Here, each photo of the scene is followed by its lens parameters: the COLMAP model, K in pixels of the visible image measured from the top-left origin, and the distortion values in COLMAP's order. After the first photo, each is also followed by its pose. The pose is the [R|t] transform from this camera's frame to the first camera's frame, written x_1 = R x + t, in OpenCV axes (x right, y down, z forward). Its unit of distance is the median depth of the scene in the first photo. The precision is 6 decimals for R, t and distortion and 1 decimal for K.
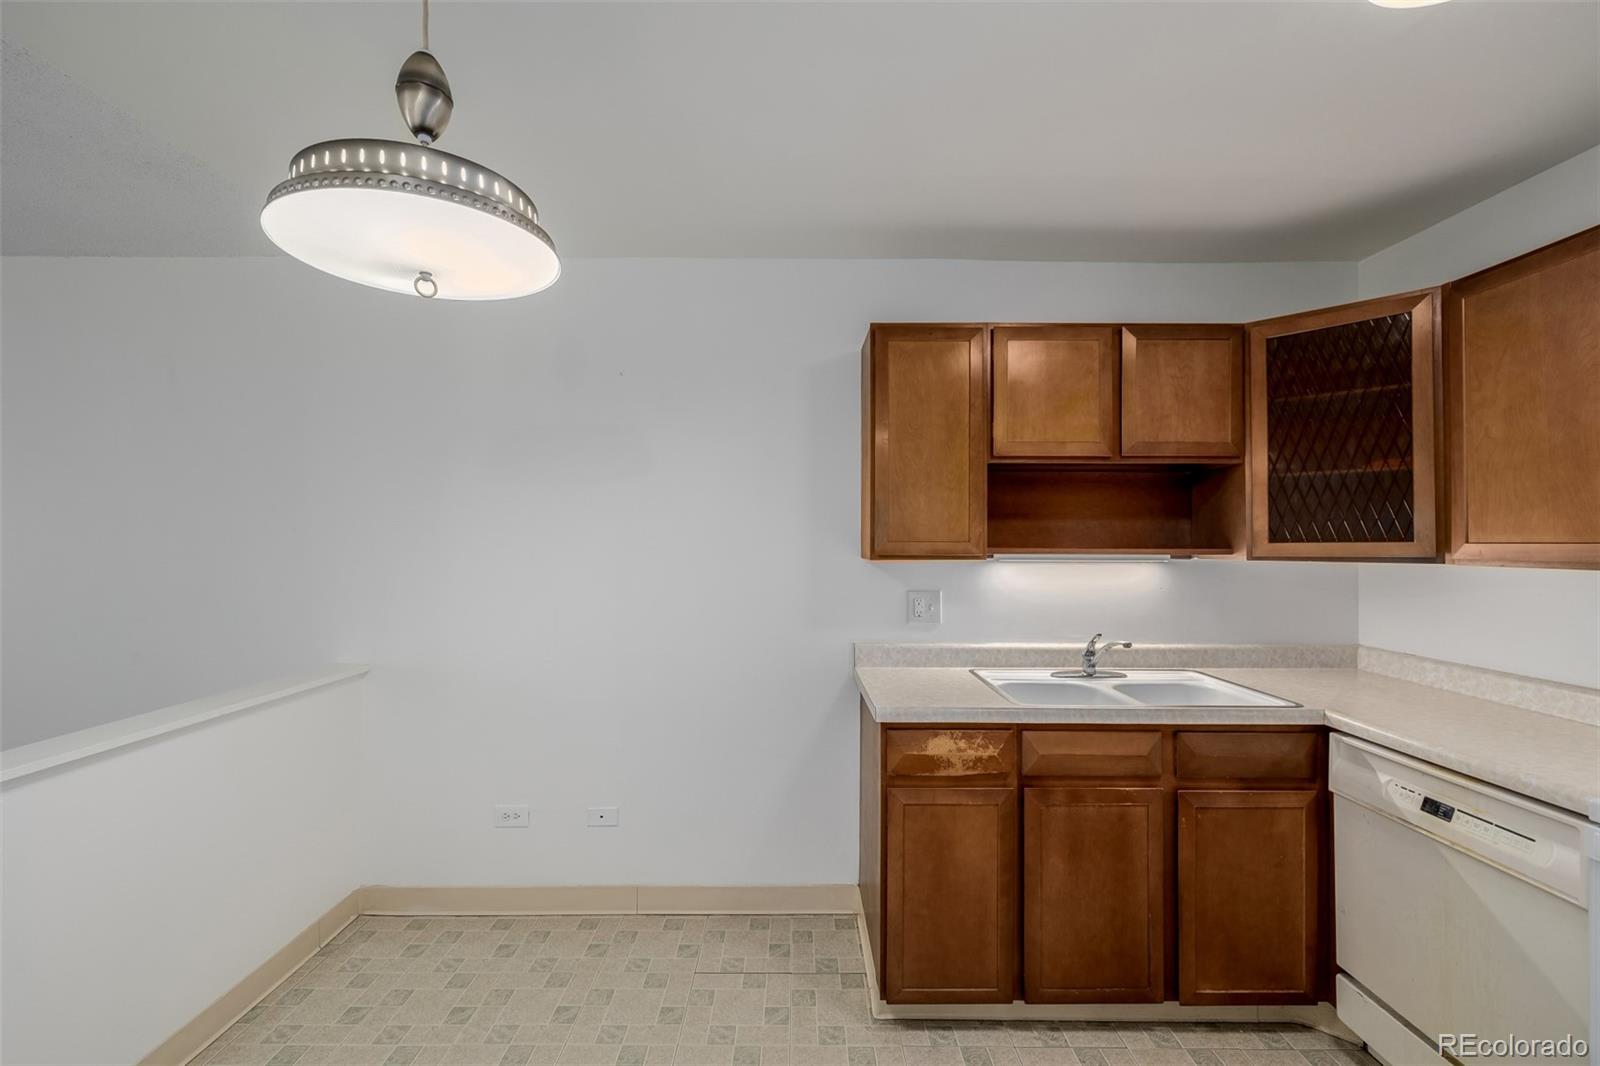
lens RADIAL K [[675.1, 0, 802.3], [0, 675.1, 536.1], [0, 0, 1]] dist [-0.000095, -0.000037]
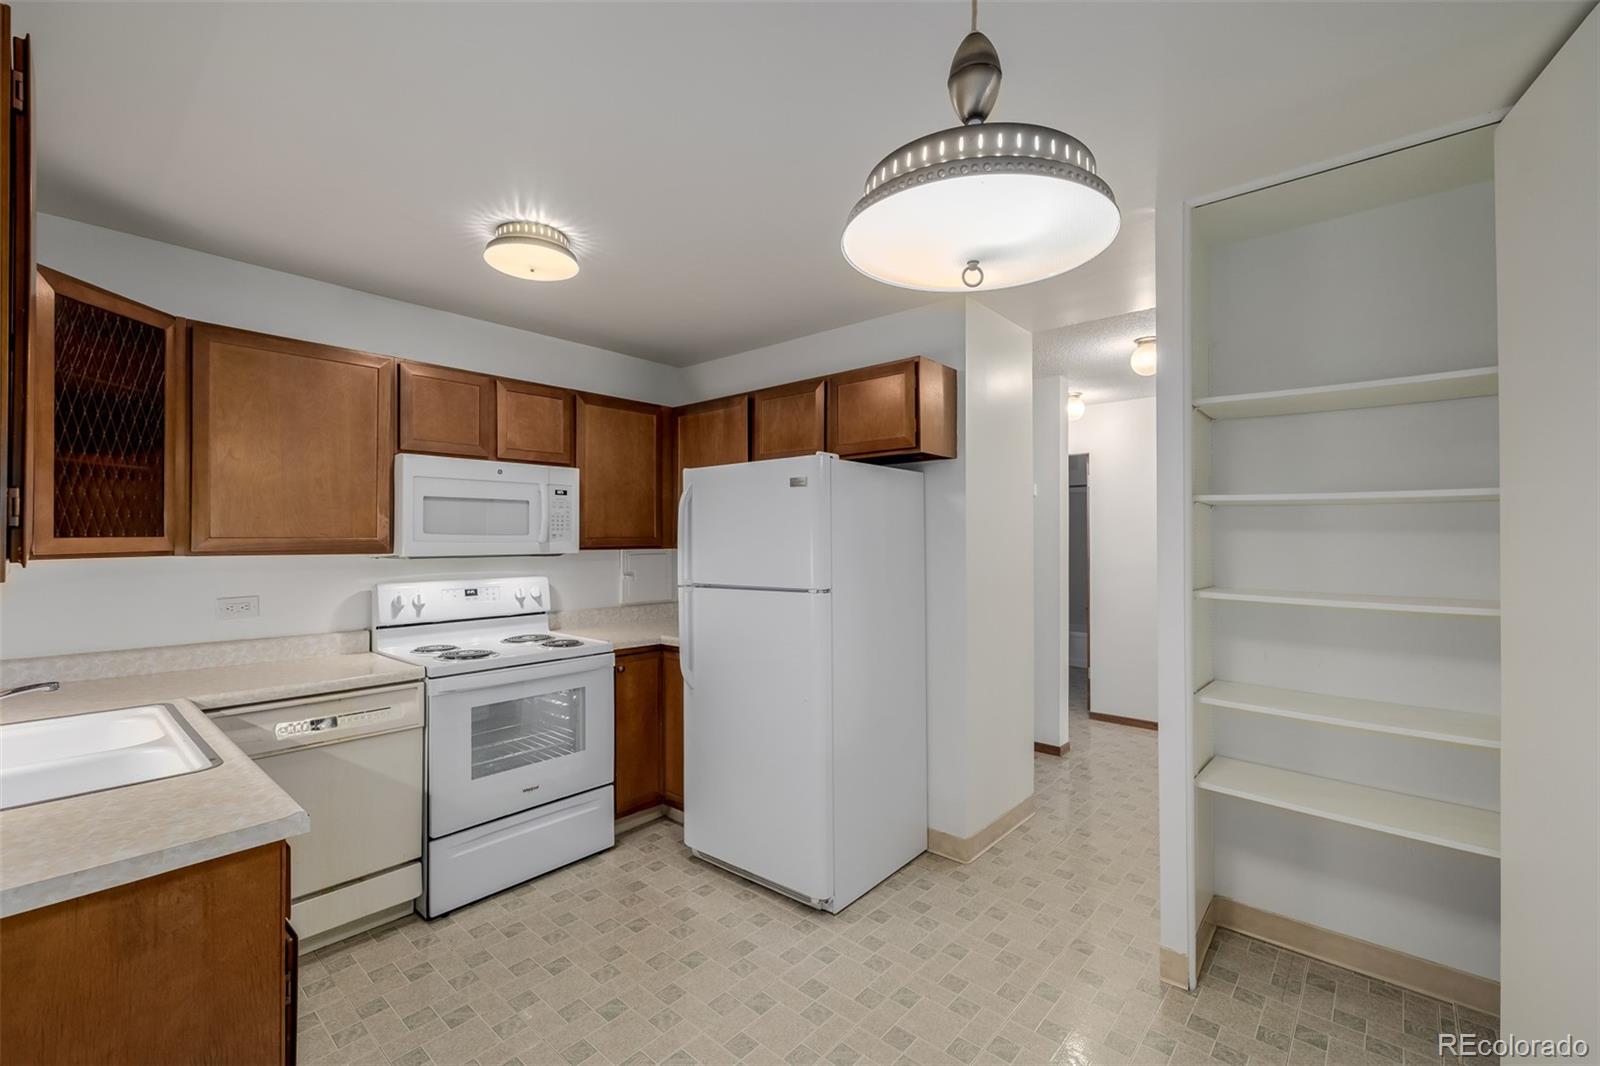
lens RADIAL K [[674.8, 0, 800.0], [0, 674.8, 533.0], [0, 0, 1]] dist [0.001289, 0.000071]
pose [[-0.754850, 0.001619, 0.655896, -0.569978], [-0.009322, 0.999869, -0.013196, 0.006214], [-0.655831, -0.016075, -0.754736, 1.061996]]
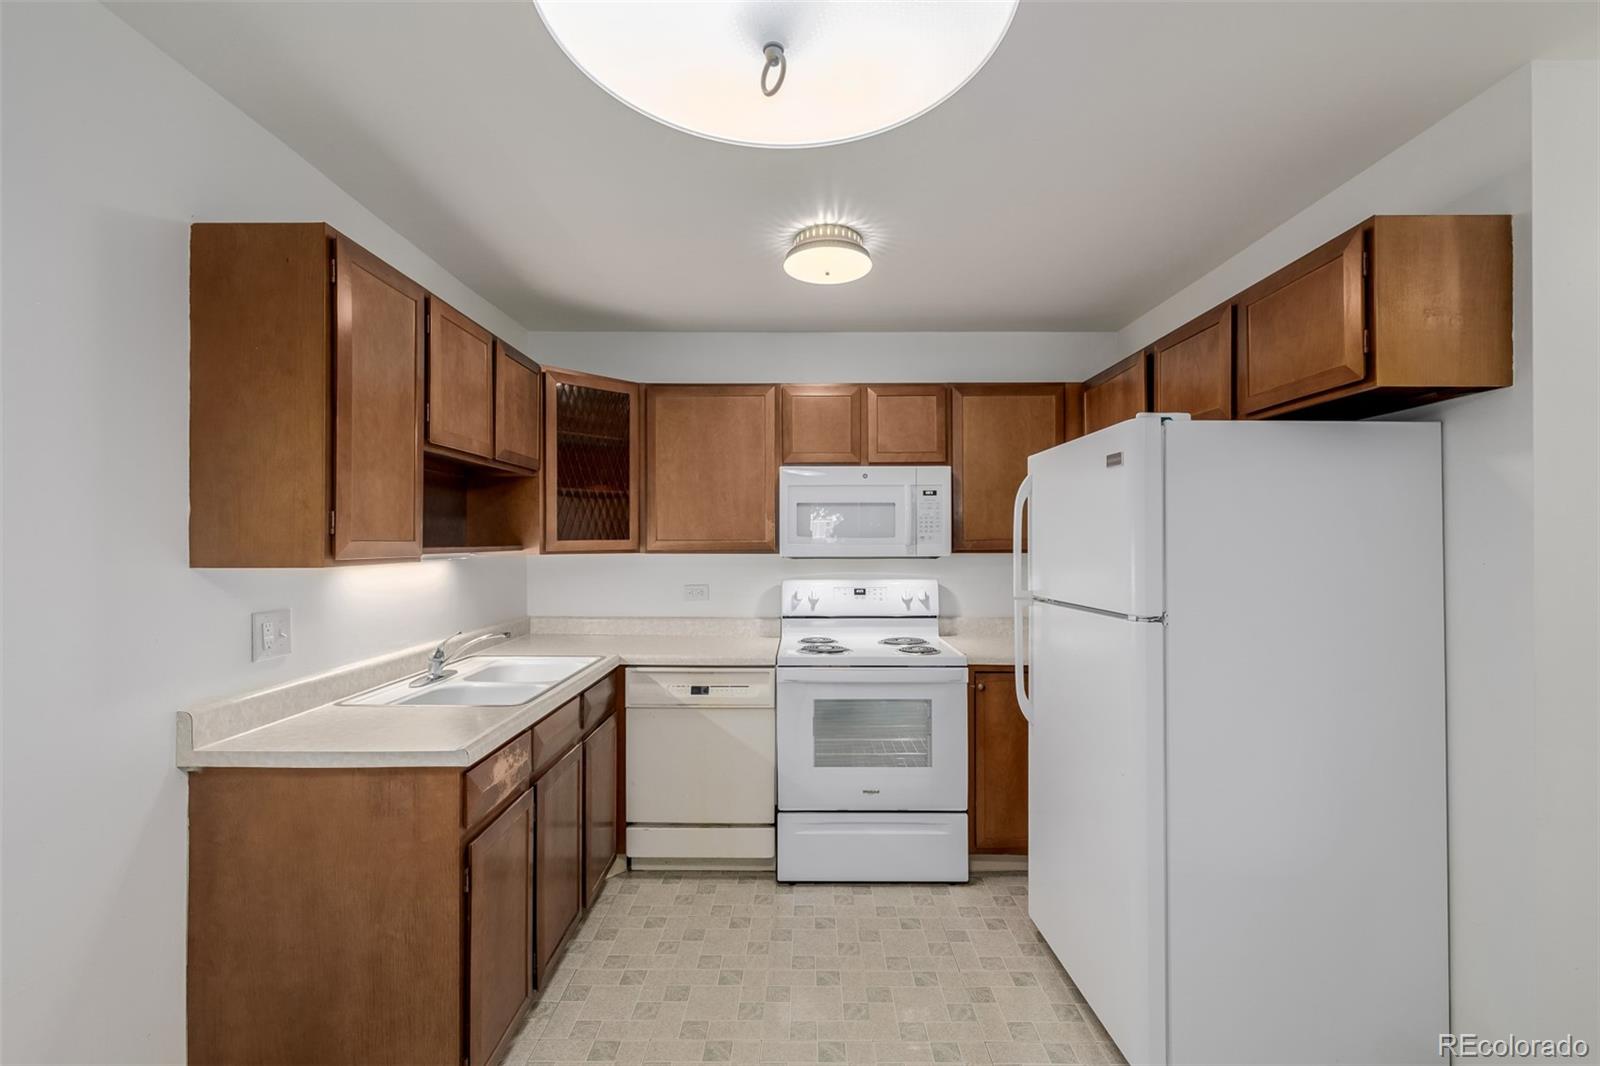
lens RADIAL K [[675.1, 0, 802.3], [0, 675.1, 536.1], [0, 0, 1]] dist [-0.000095, -0.000037]
pose [[0.001937, 0.002252, 0.999996, -0.624630], [-0.010068, 0.999947, -0.002232, -0.000465], [-0.999947, -0.010063, 0.001960, 0.544499]]
